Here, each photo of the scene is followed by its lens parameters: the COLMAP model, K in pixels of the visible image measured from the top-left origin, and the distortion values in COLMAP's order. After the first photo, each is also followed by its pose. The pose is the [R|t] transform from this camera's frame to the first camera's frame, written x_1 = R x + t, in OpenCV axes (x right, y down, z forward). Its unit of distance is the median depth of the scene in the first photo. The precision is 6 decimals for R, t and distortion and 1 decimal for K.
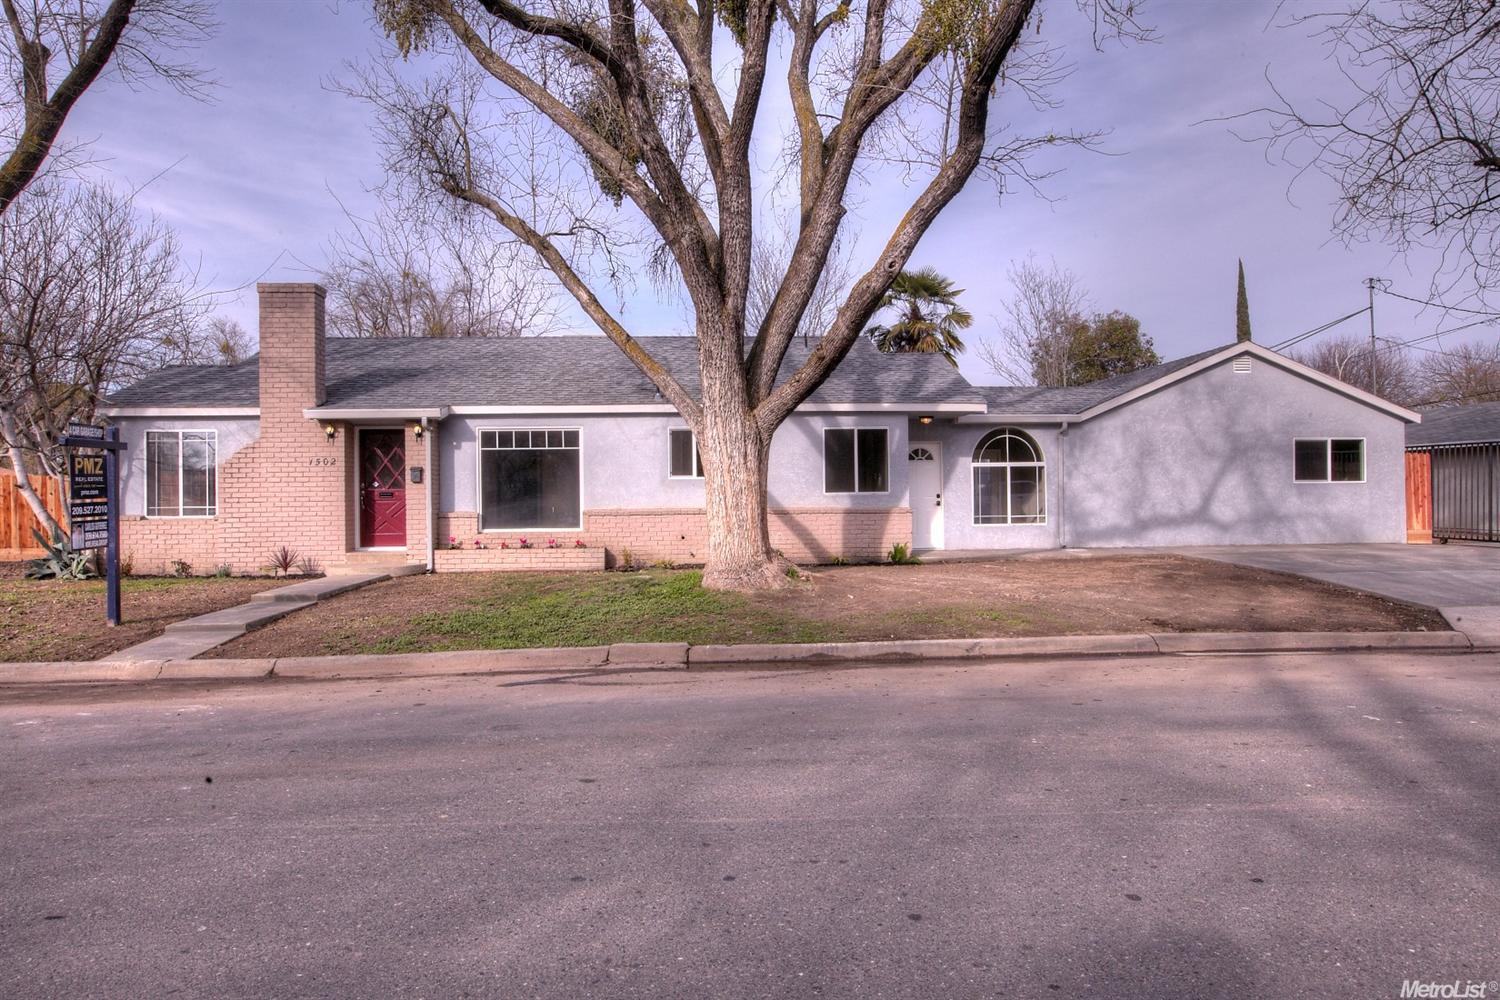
lens RADIAL K [[891.2, 0, 765.1], [0, 891.2, 500.9], [0, 0, 1]] dist [-0.023061, 0.001231]
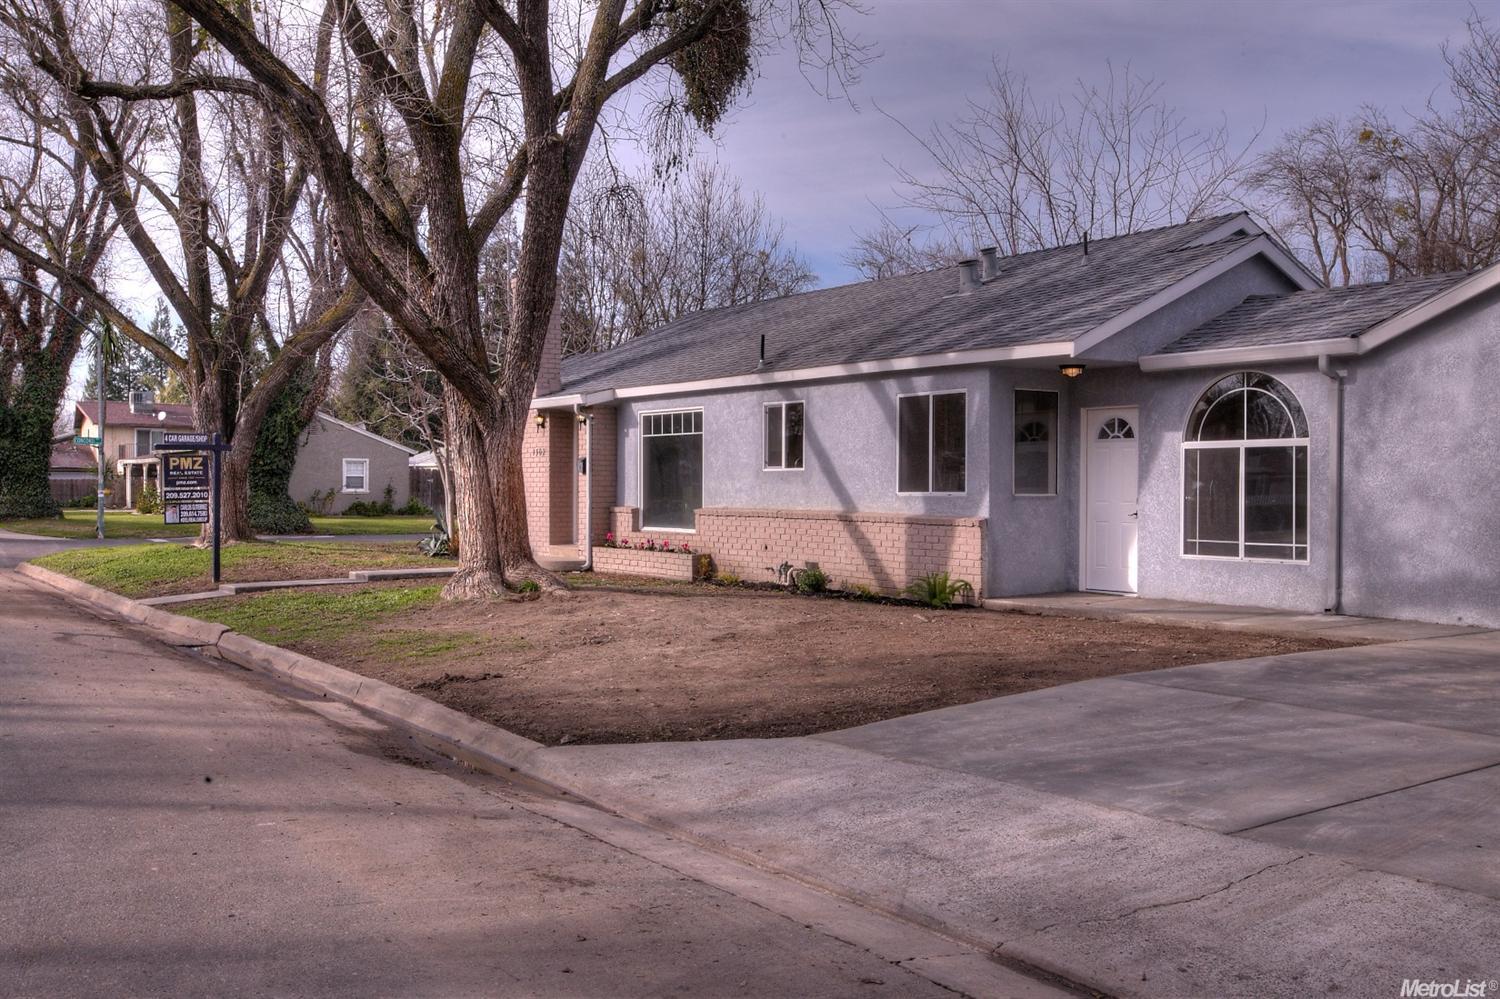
lens RADIAL K [[1423.7, 0, 746.3], [0, 1423.7, 504.5], [0, 0, 1]] dist [0.040108, 0.000000]
pose [[0.510477, 0.024439, -0.859544, 0.936875], [-0.015556, 0.999695, 0.019185, -0.018582], [0.859751, 0.003577, 0.510701, 0.356819]]
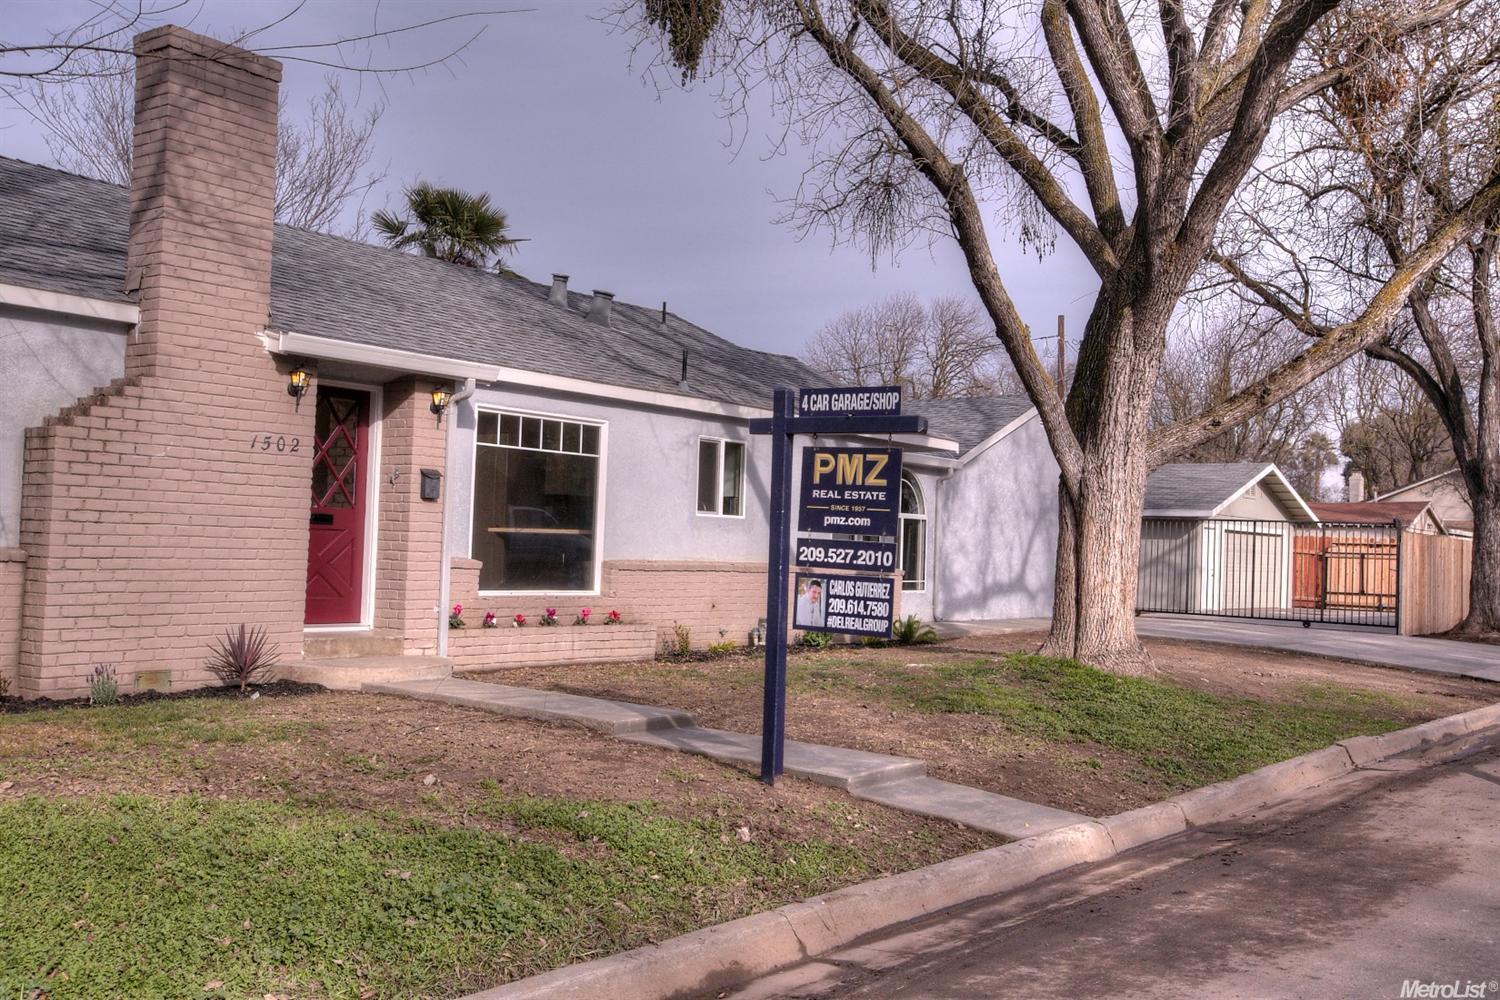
lens RADIAL K [[1423.7, 0, 752.2], [0, 1423.7, 498.3], [0, 0, 1]] dist [0.040108, 0.000000]
pose [[0.665499, 0.059931, 0.743989, -0.839486], [-0.035457, 0.998184, -0.048691, 0.011794], [-0.745556, 0.006024, 0.666416, 0.284874]]
